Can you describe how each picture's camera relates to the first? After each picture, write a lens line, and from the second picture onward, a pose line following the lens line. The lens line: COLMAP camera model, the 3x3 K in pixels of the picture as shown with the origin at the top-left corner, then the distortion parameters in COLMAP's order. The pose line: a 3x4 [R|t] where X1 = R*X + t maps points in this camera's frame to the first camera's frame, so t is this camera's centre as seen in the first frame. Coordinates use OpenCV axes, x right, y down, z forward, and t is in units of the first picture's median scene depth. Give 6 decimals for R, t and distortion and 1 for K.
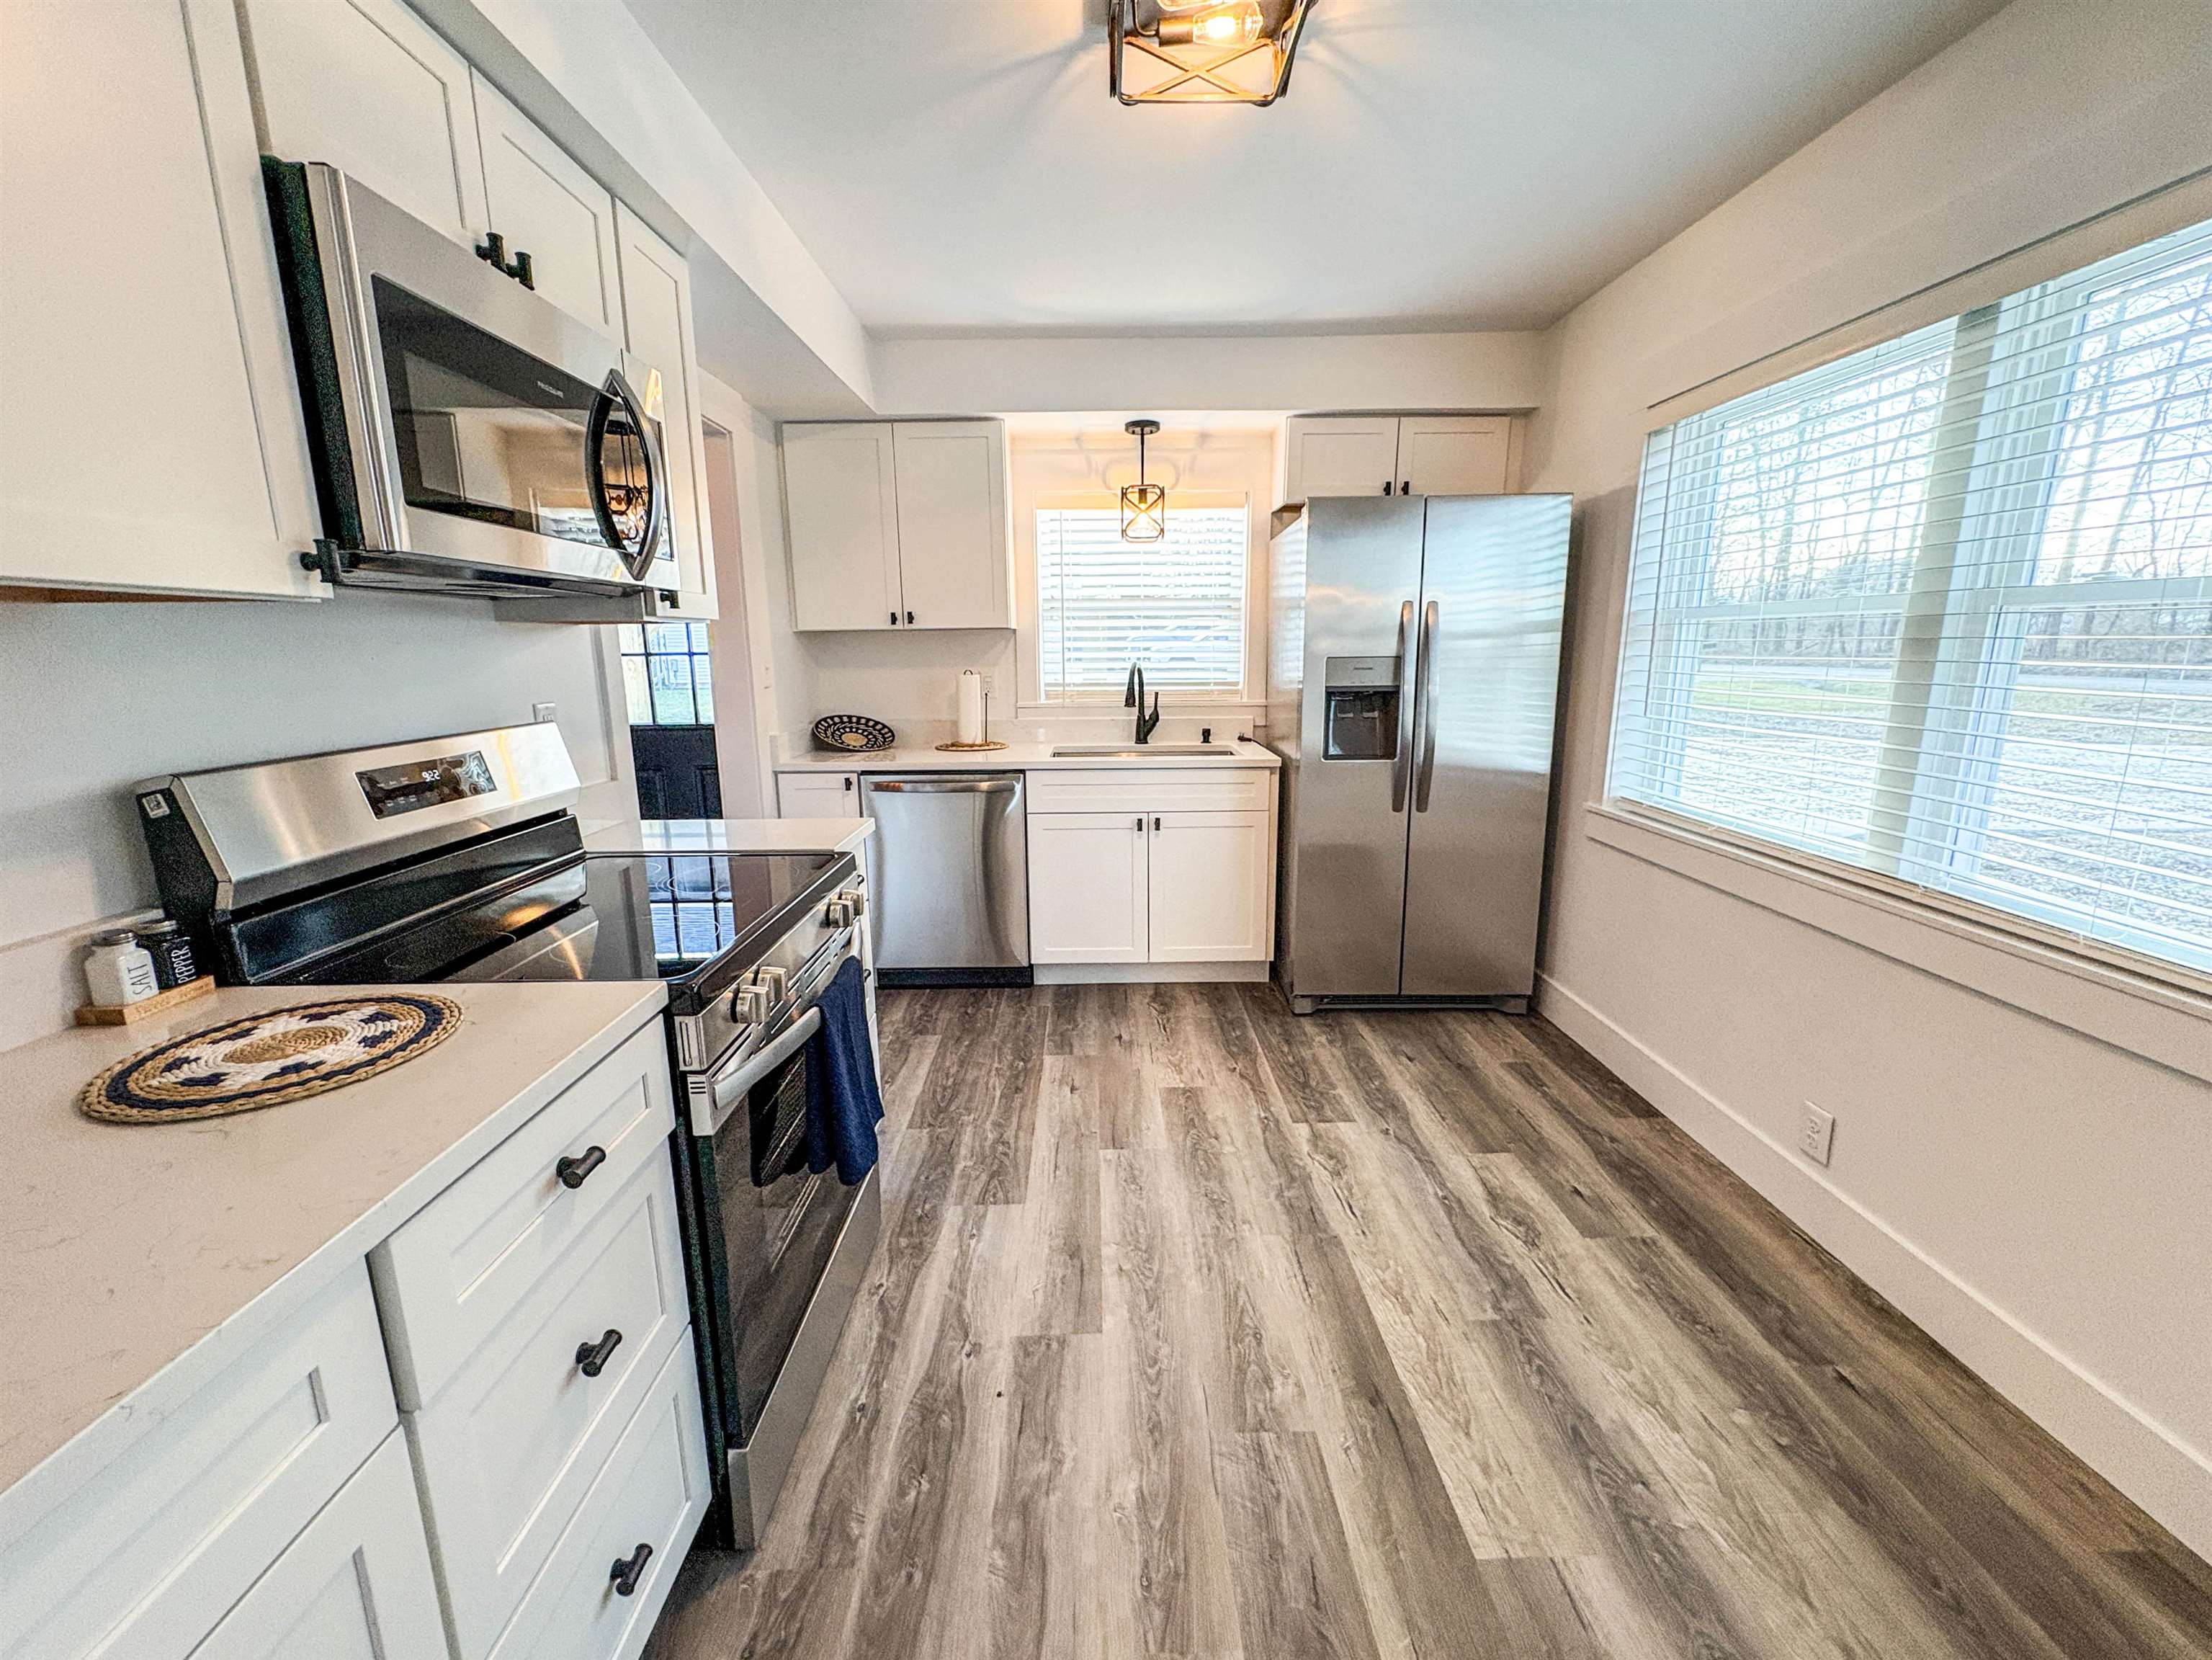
lens RADIAL K [[890.9, 0, 1106.0], [0, 890.9, 830.0], [0, 0, 1]] dist [0.000484, -0.000084]
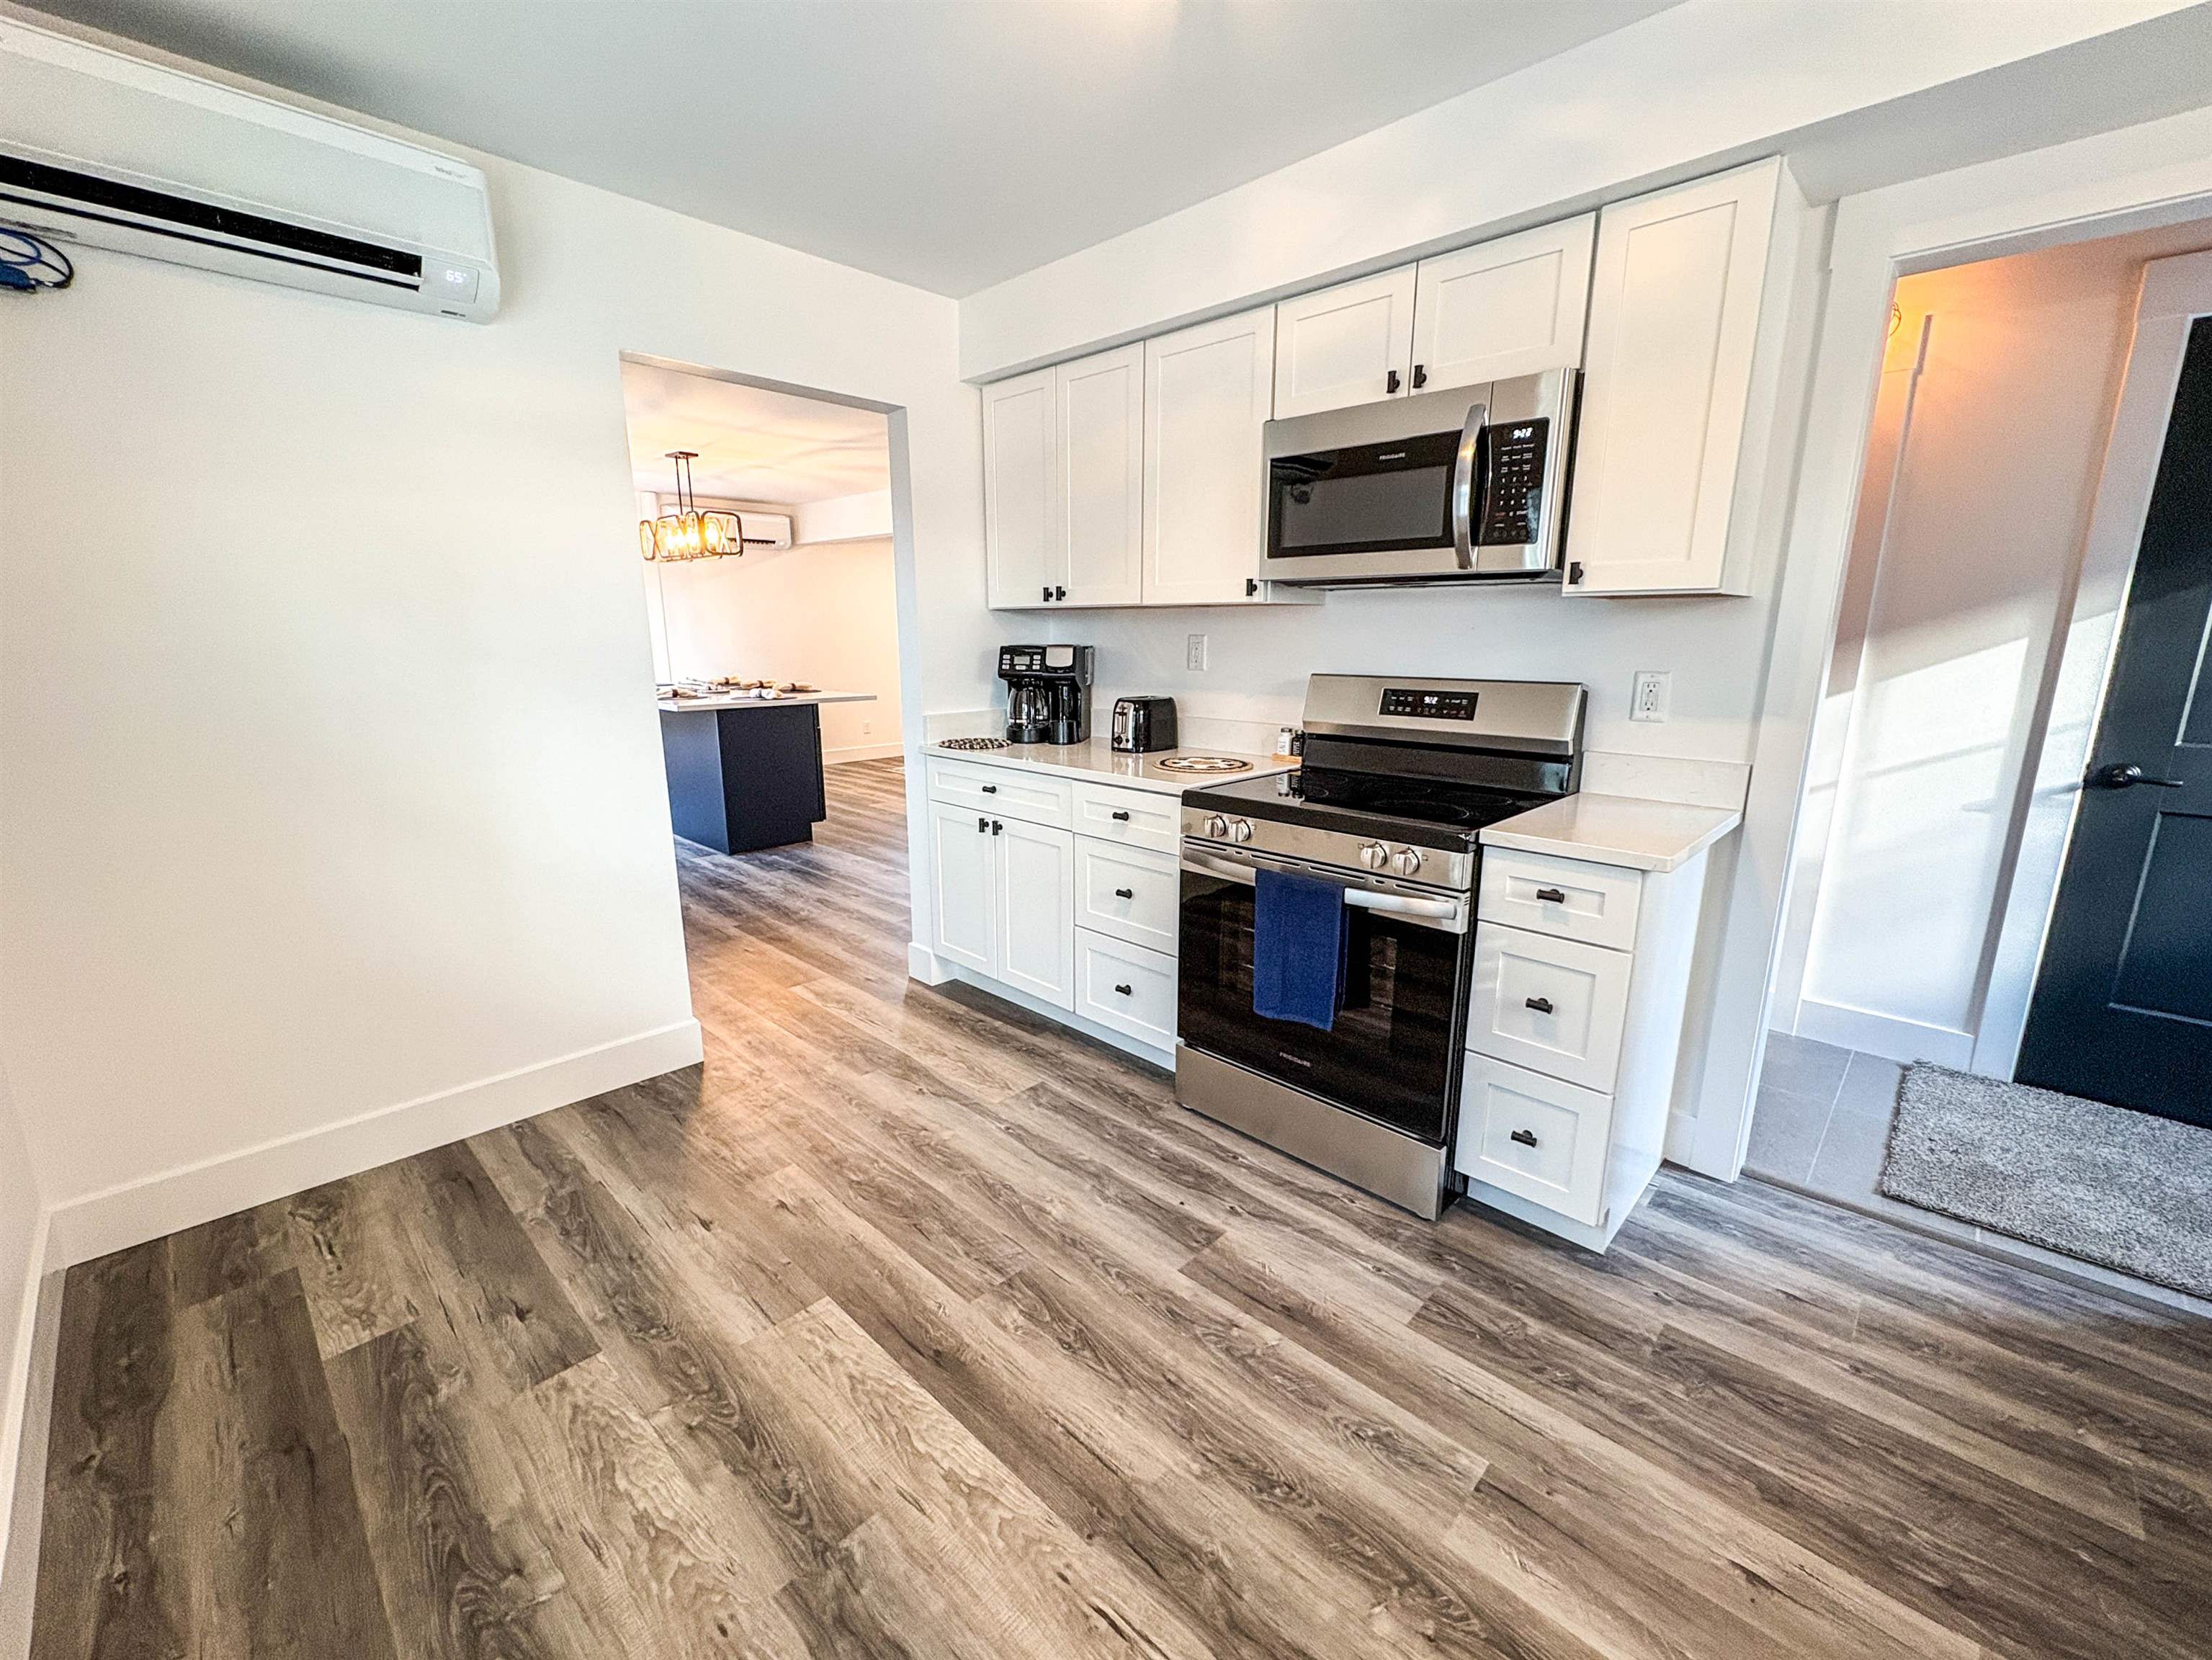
lens RADIAL K [[908.1, 0, 1106.0], [0, 908.1, 830.0], [0, 0, 1]] dist [0.000316, 0.000106]
pose [[-0.701512, 0.162503, -0.693883, 0.504861], [-0.138587, 0.923961, 0.356497, -0.207314], [0.699053, 0.346250, -0.625648, 1.003856]]
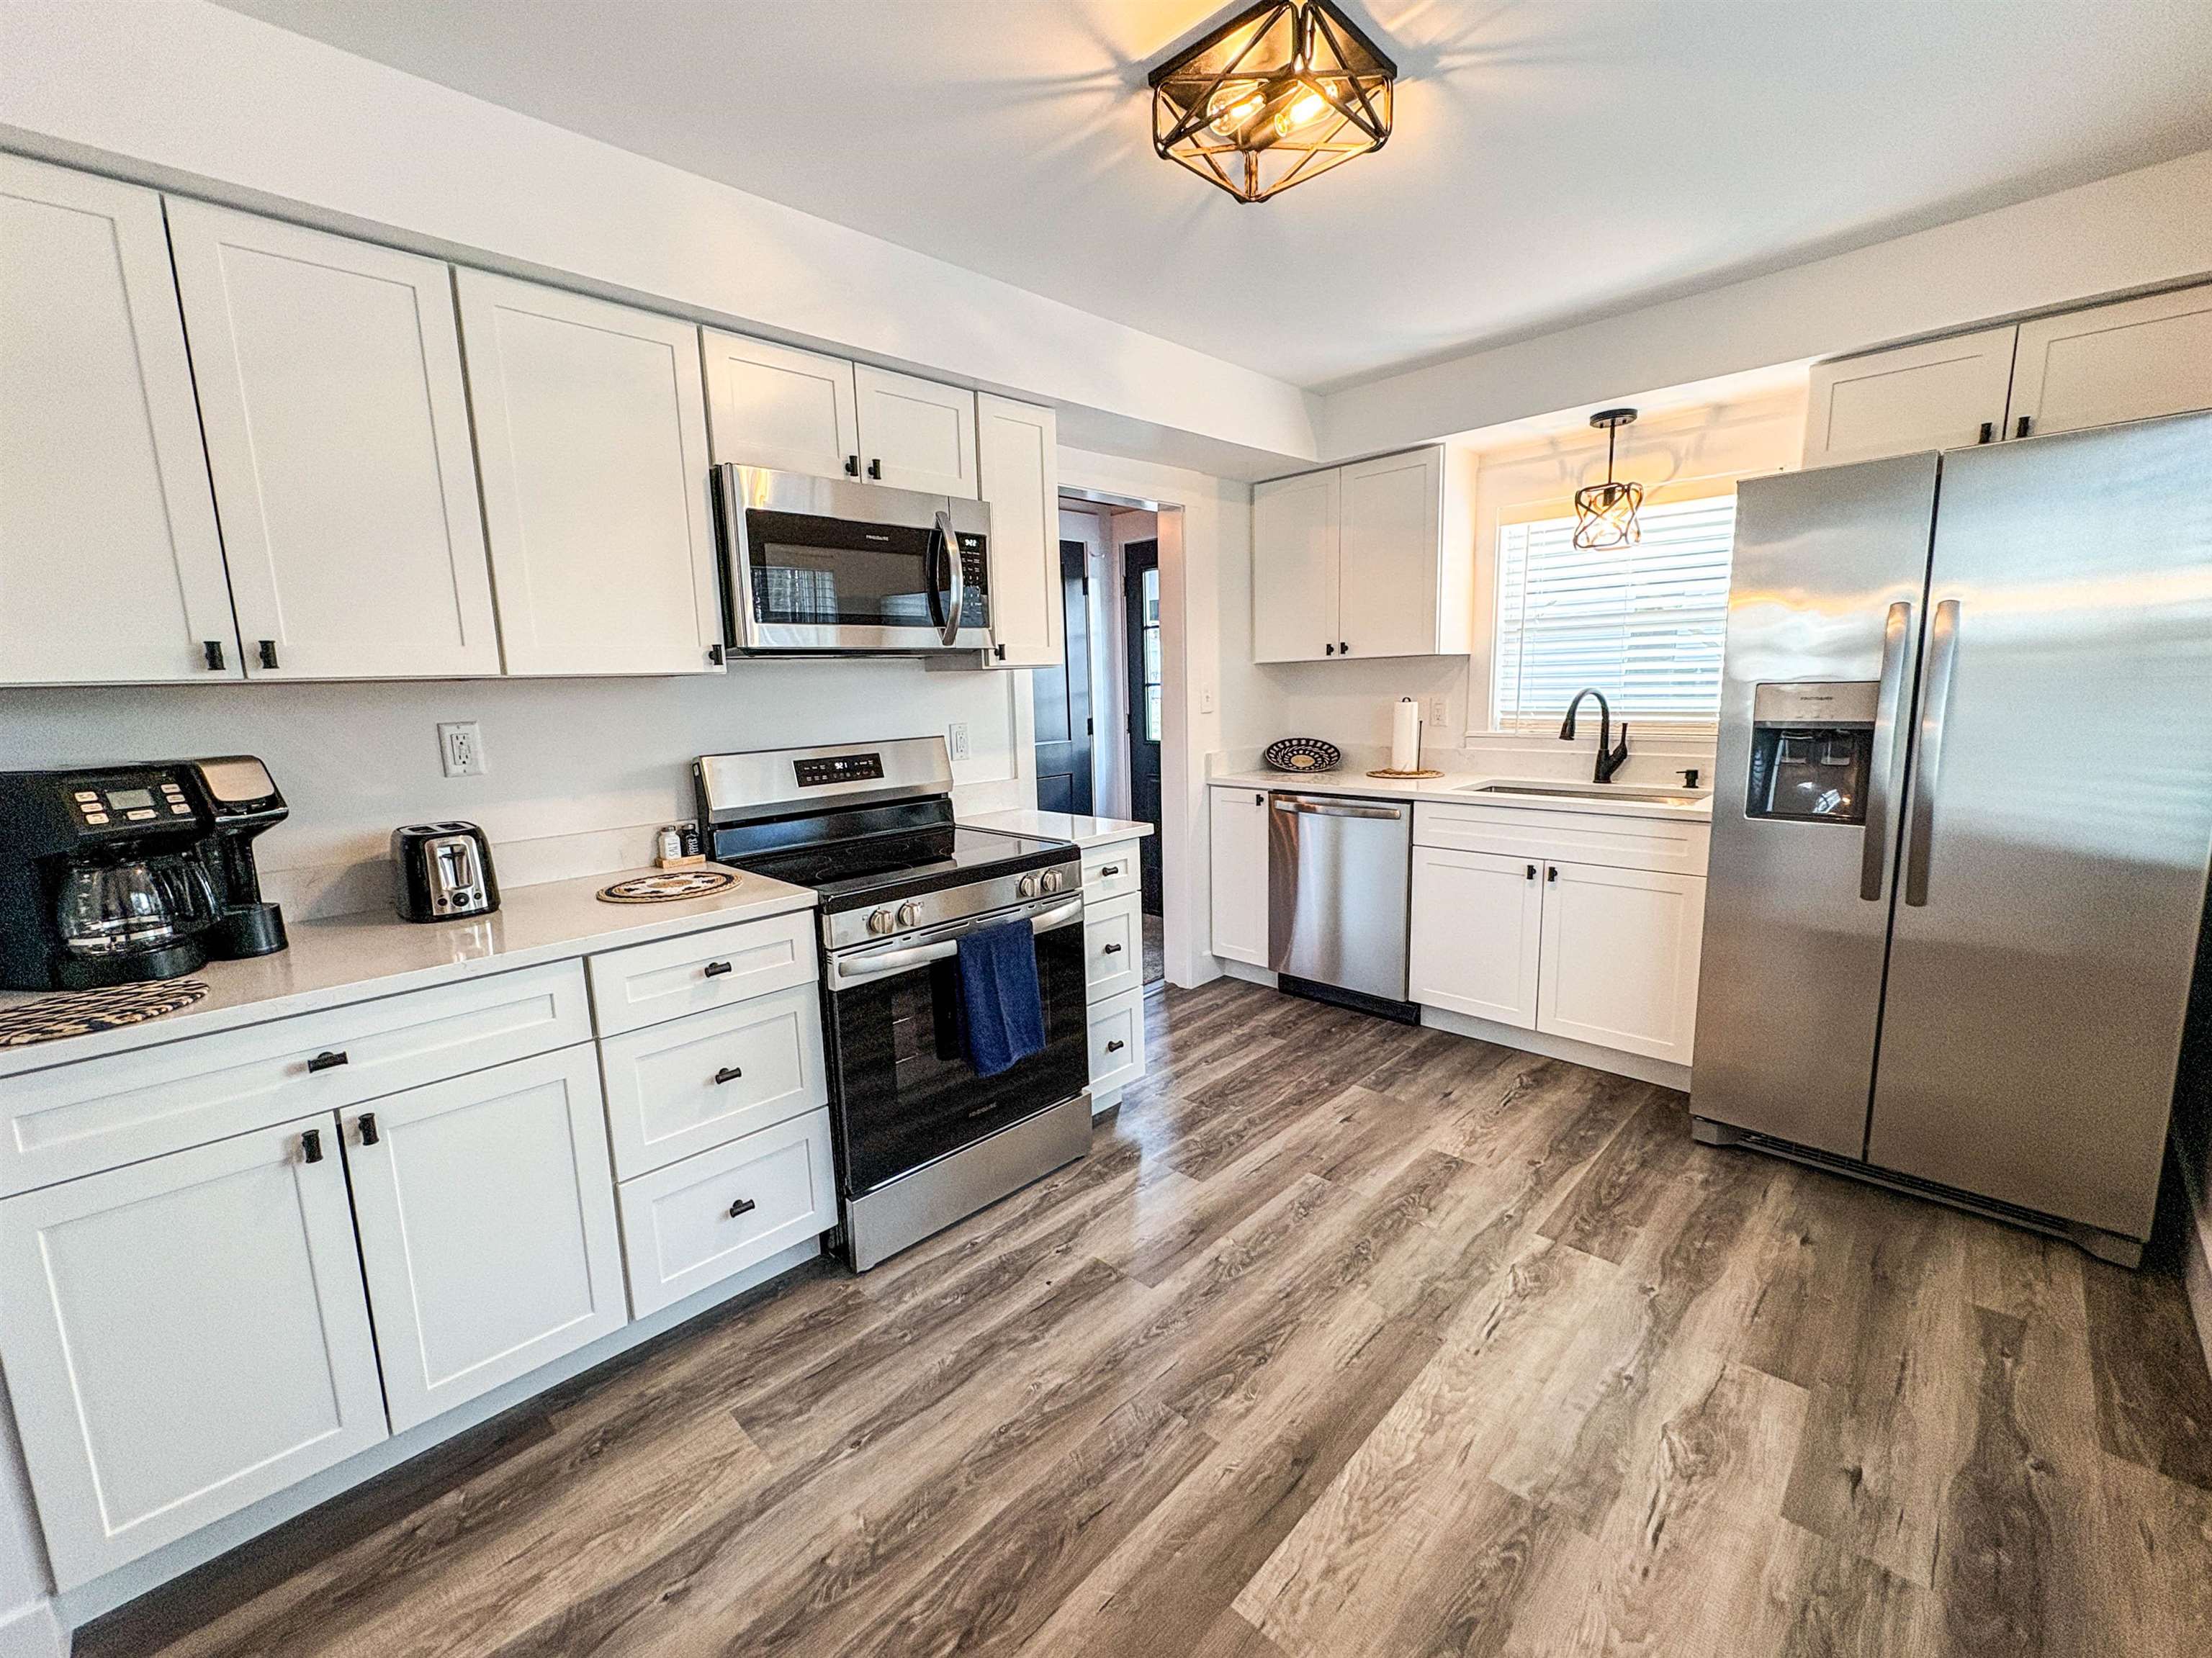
lens RADIAL K [[913.9, 0, 1087.7], [0, 913.9, 828.2], [0, 0, 1]] dist [-0.000065, -0.000144]
pose [[0.698829, 0.102144, -0.707958, 0.488906], [-0.120636, 0.992404, 0.024103, -0.023721], [0.705042, 0.068561, 0.705843, 0.058316]]
